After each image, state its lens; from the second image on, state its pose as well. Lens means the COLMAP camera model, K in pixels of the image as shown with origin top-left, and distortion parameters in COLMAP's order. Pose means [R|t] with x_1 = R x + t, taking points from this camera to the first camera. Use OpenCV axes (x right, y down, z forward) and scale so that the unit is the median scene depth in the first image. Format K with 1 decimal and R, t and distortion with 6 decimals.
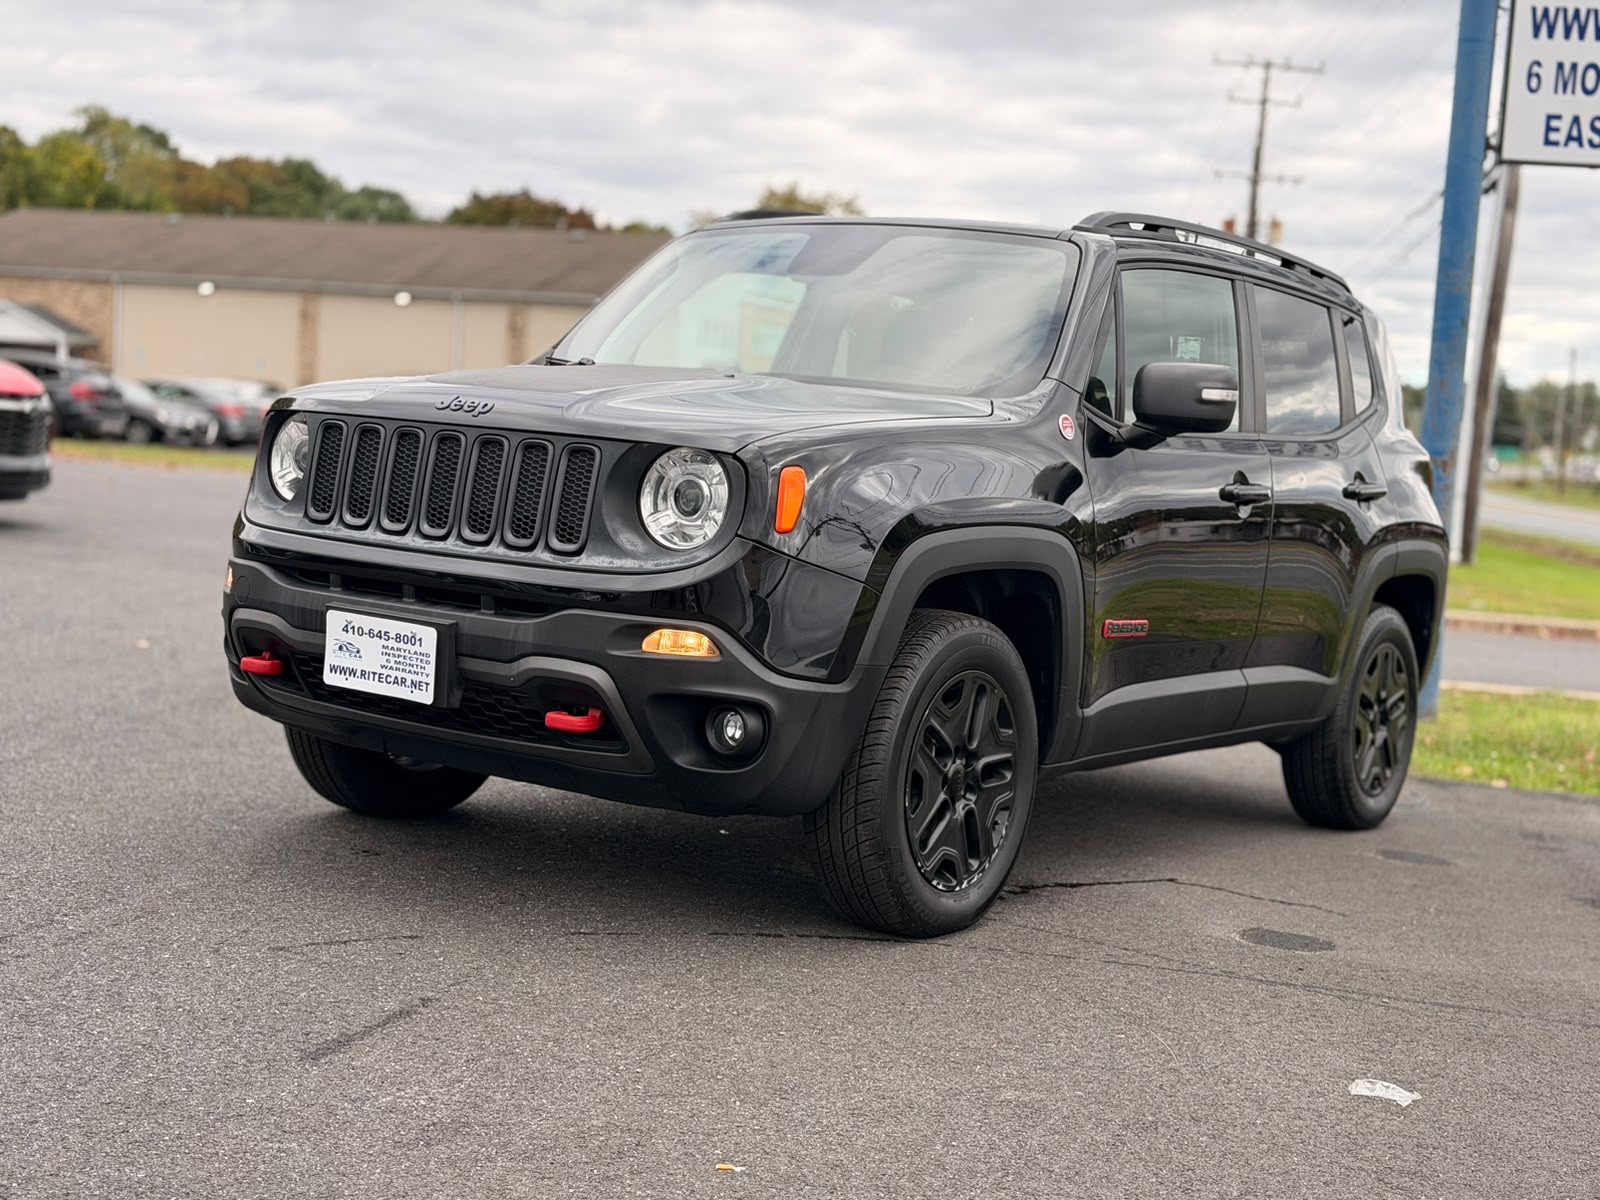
lens RADIAL K [[2248.7, 0, 828.4], [0, 2248.7, 633.6], [0, 0, 1]] dist [0.141274, -0.152573]
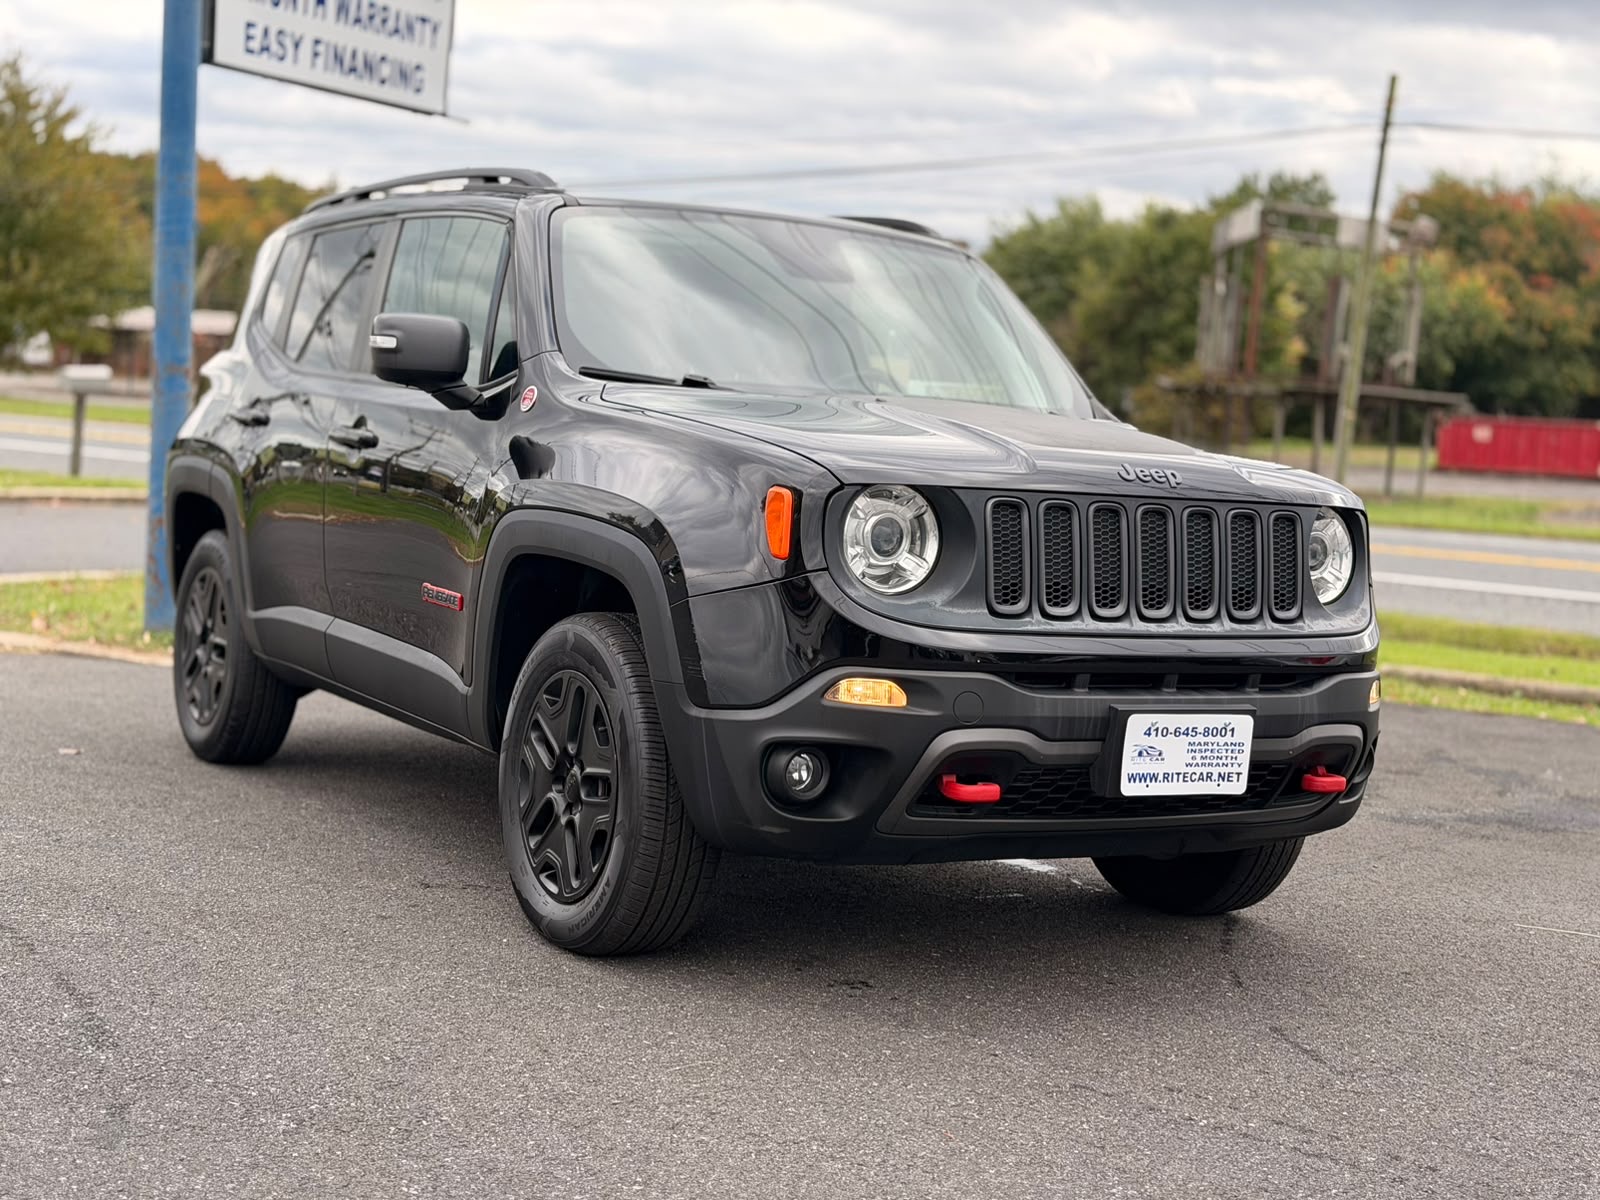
lens RADIAL K [[2248.7, 0, 828.4], [0, 2248.7, 633.6], [0, 0, 1]] dist [0.141274, -0.152573]
pose [[0.407617, -0.135015, 0.903116, -1.066038], [0.044942, 0.990777, 0.127836, -0.161030], [-0.912046, -0.011521, 0.409926, 0.736064]]
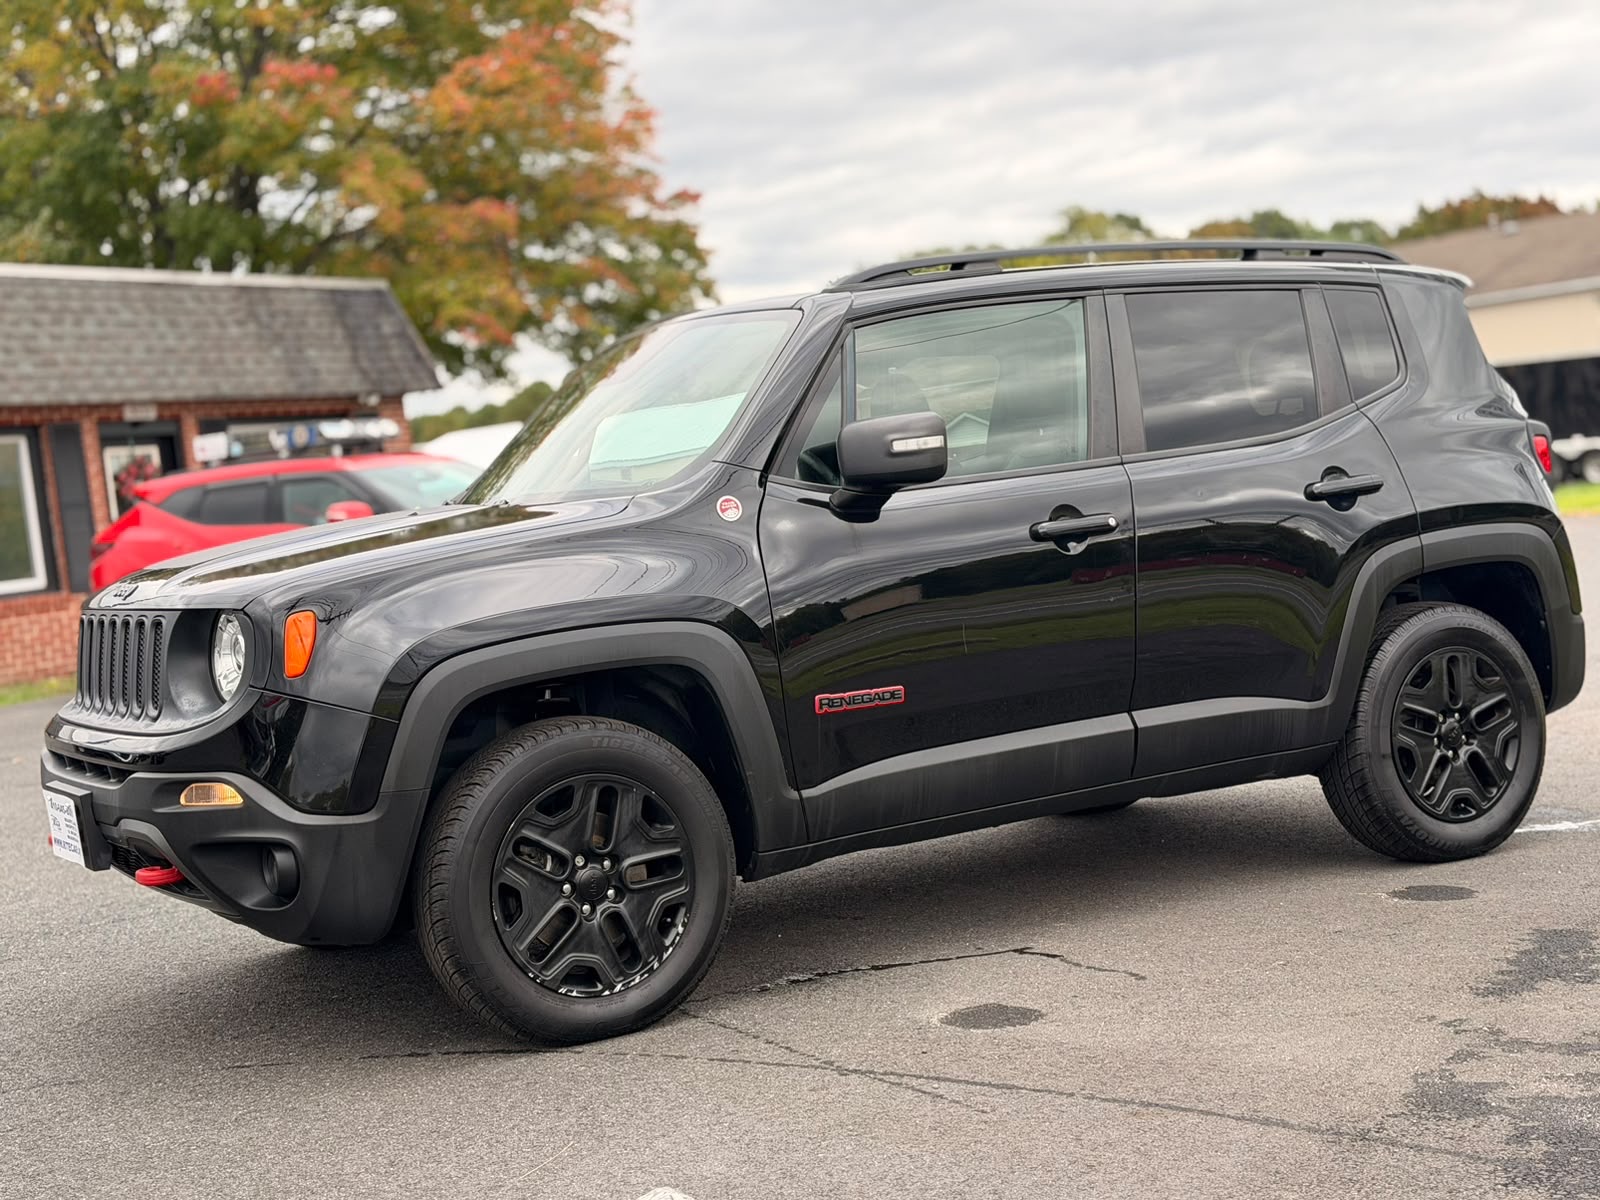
lens RADIAL K [[2248.7, 0, 828.4], [0, 2248.7, 633.6], [0, 0, 1]] dist [0.141274, -0.152573]
pose [[0.889051, -0.133037, -0.438052, 0.626054], [0.125709, 0.991008, -0.045837, 0.013892], [0.440210, -0.014316, 0.897781, 0.152757]]
